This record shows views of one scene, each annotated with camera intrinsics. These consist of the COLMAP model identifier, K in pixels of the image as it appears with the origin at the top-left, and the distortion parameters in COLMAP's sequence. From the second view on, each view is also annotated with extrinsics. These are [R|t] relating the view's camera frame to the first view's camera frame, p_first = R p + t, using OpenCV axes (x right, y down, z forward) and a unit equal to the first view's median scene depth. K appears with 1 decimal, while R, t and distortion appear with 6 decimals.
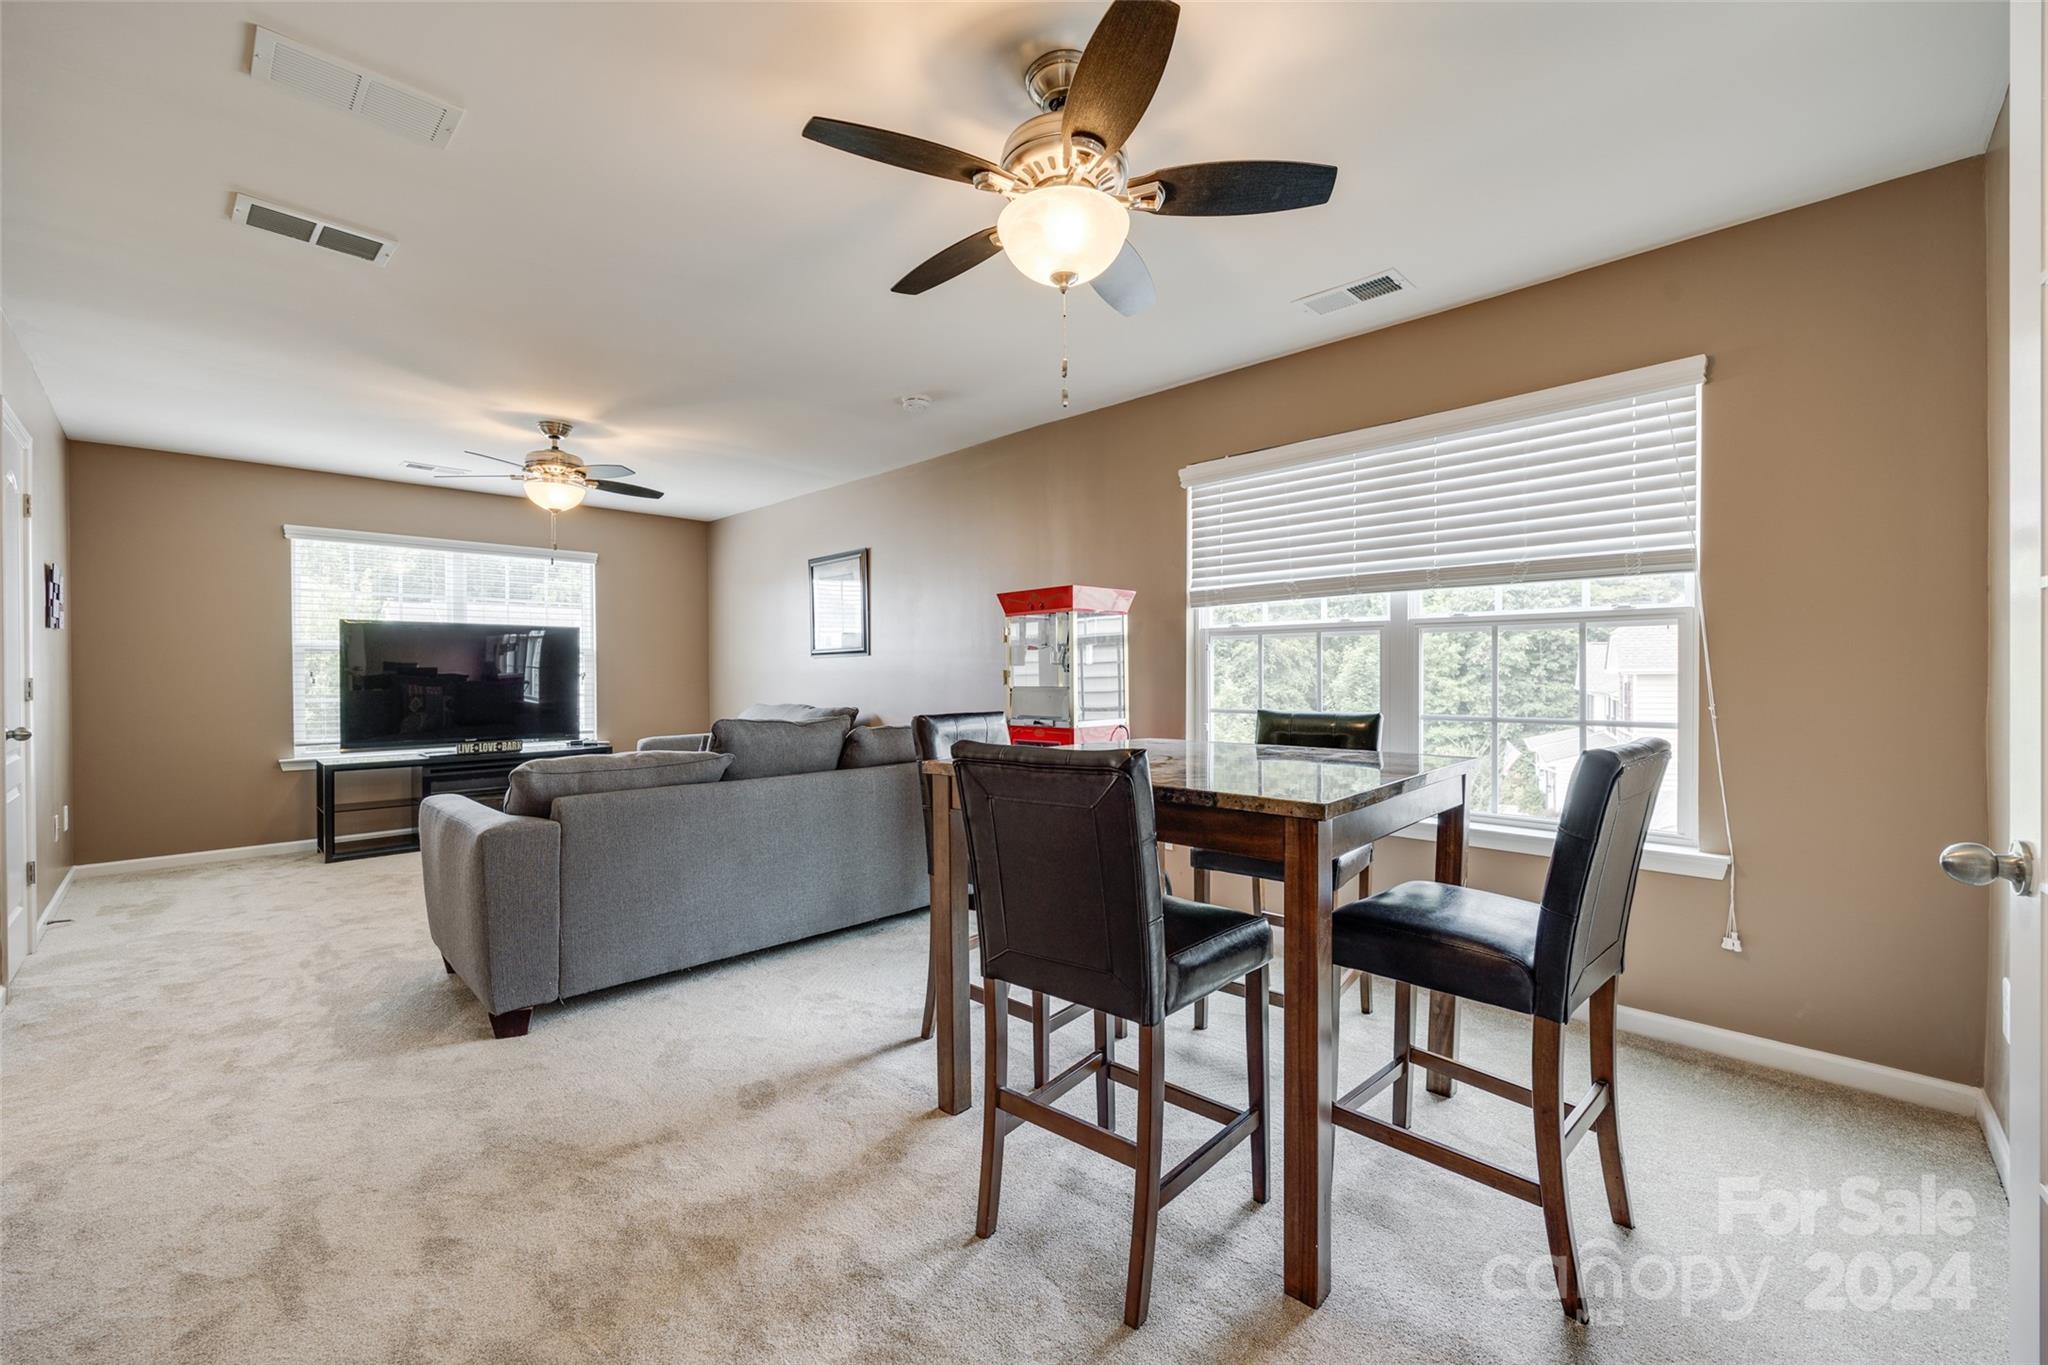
lens RADIAL K [[827.6, 0, 1018.0], [0, 827.6, 674.0], [0, 0, 1]] dist [-0.000432, 0.000055]
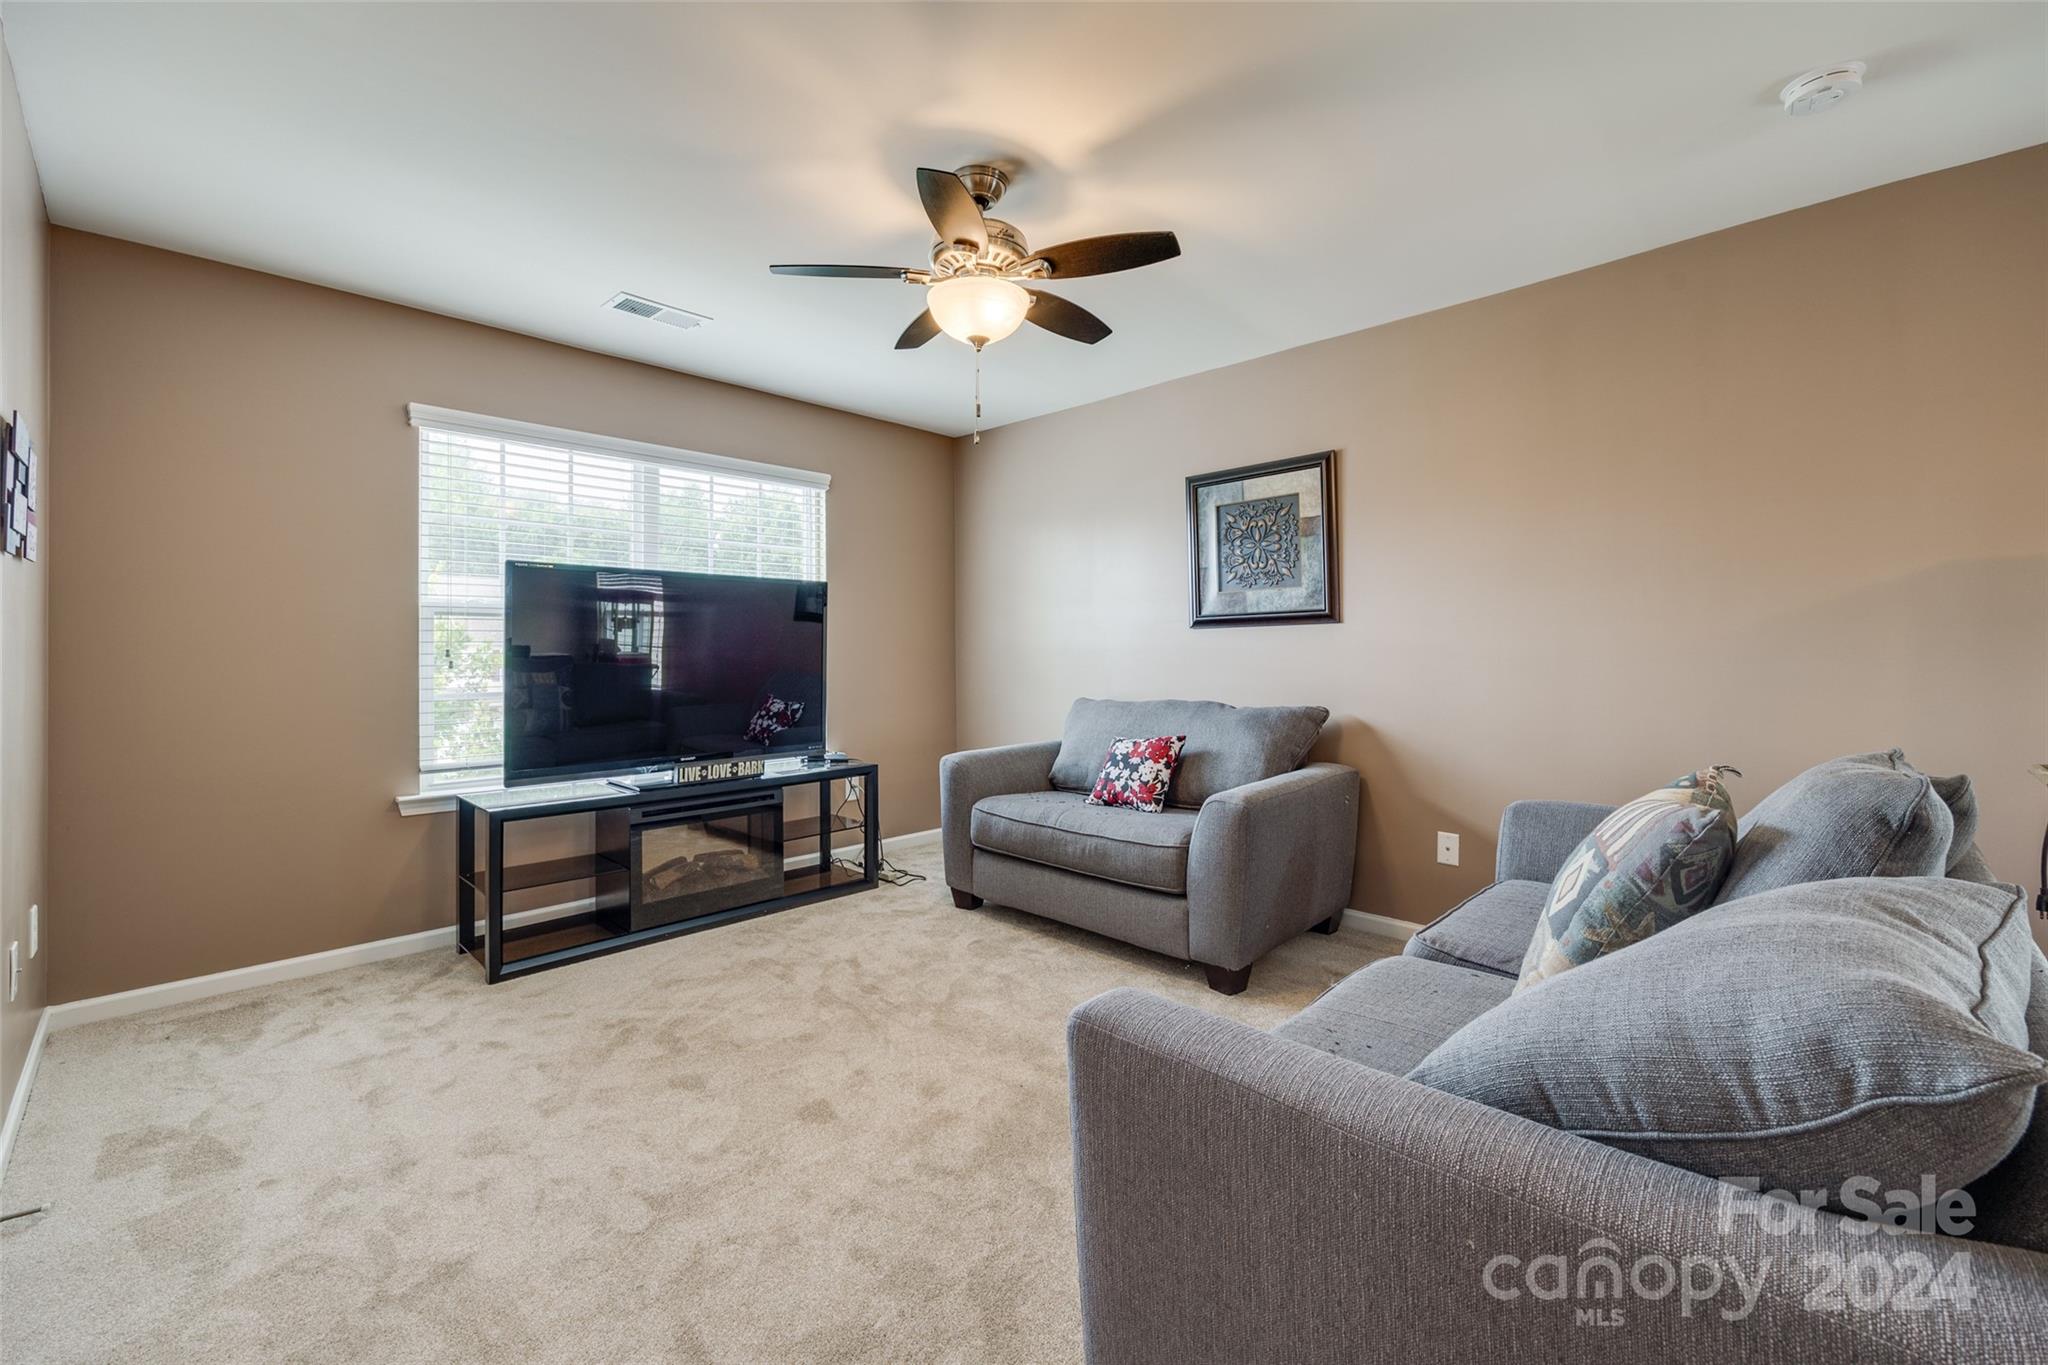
lens RADIAL K [[842.5, 0, 1023.2], [0, 842.5, 643.5], [0, 0, 1]] dist [-0.002426, -0.000469]
pose [[0.999988, -0.001550, 0.004592, -0.418420], [0.001629, 0.999847, -0.017389, 0.004499], [-0.004564, 0.017397, 0.999838, 0.367970]]
